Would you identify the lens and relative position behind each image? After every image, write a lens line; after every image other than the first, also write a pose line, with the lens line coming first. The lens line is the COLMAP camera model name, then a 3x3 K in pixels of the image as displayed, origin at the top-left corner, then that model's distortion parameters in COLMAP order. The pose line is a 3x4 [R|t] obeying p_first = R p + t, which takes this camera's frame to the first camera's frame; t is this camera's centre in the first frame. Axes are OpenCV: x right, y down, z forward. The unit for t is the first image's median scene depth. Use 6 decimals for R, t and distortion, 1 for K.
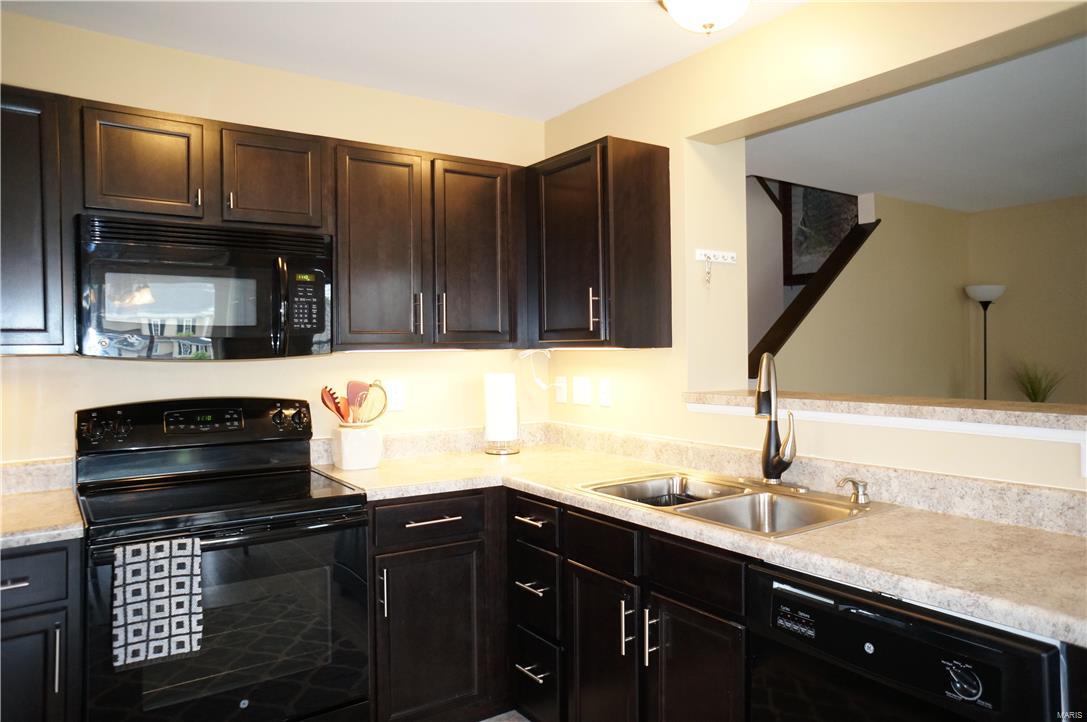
lens RADIAL K [[731.9, 0, 548.2], [0, 731.9, 355.4], [0, 0, 1]] dist [-0.072125, 0.094197]
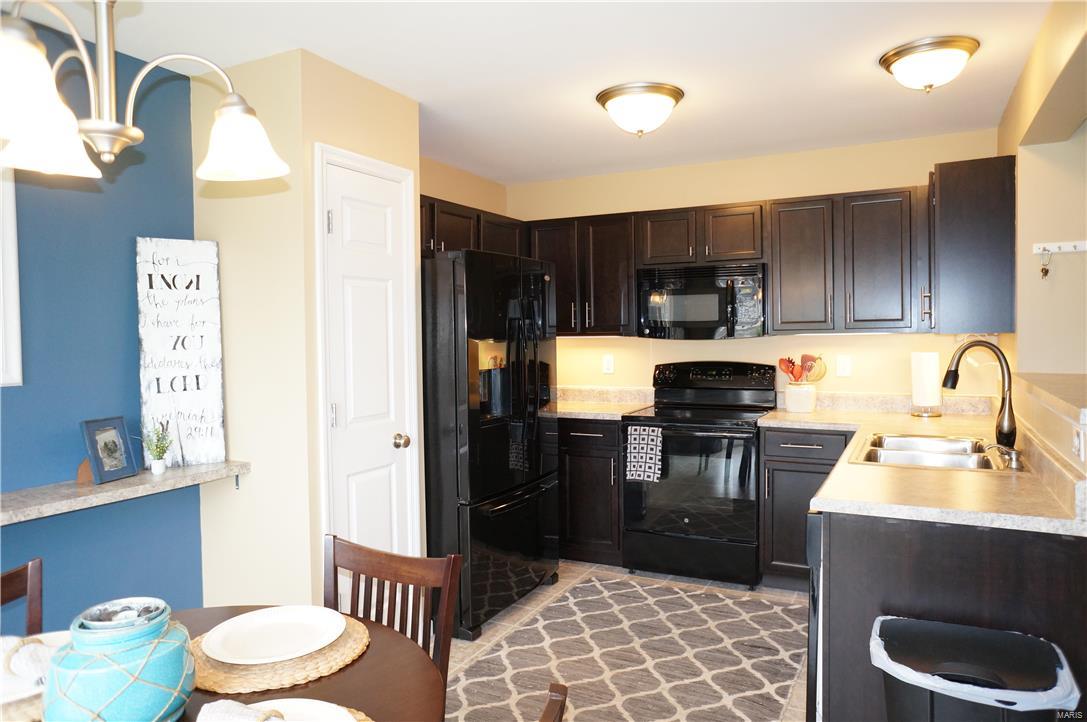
lens RADIAL K [[731.9, 0, 548.2], [0, 731.9, 355.4], [0, 0, 1]] dist [-0.072125, 0.094197]
pose [[0.471810, 0.030721, -0.881165, 0.918615], [0.003268, 0.999325, 0.036590, -0.021706], [0.881694, -0.020144, 0.471391, -0.187972]]
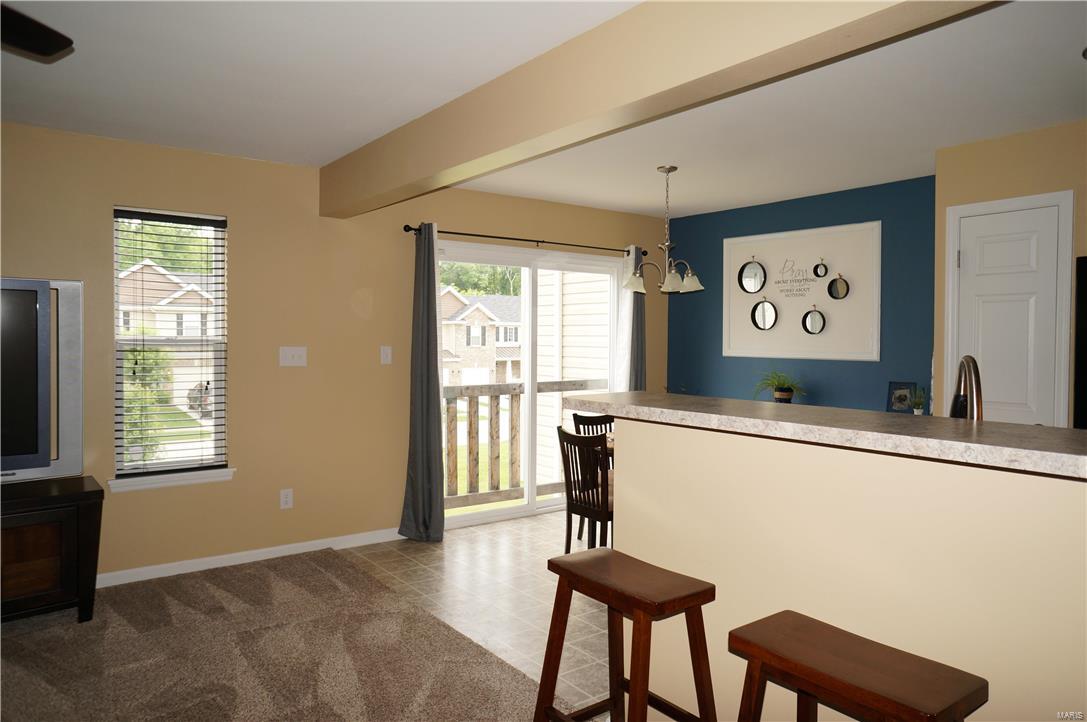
lens RADIAL K [[731.9, 0, 548.2], [0, 731.9, 355.4], [0, 0, 1]] dist [-0.072125, 0.094197]
pose [[-0.999424, 0.006598, -0.033298, 0.720199], [0.005666, 0.999591, 0.028017, -0.026690], [0.033469, 0.027812, -0.999053, 1.610973]]
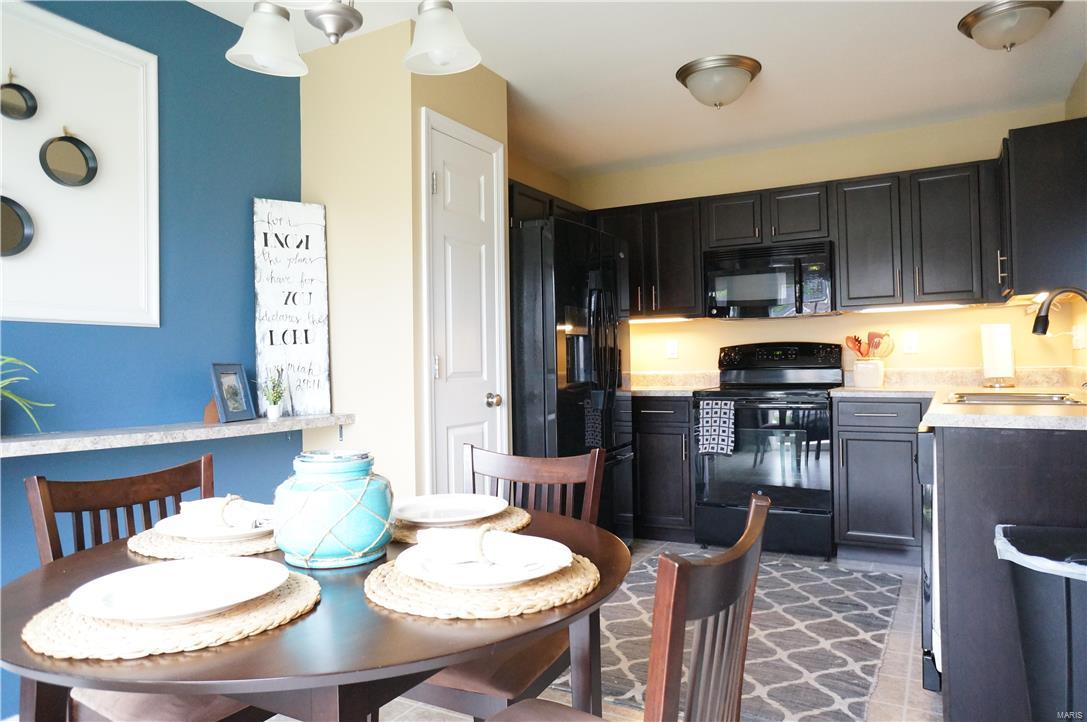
lens RADIAL K [[731.9, 0, 548.2], [0, 731.9, 355.4], [0, 0, 1]] dist [-0.072125, 0.094197]
pose [[0.443554, -0.009934, -0.896193, 0.906521], [0.008491, 0.999940, -0.006881, 0.103257], [0.896207, -0.004557, 0.443612, -0.312972]]
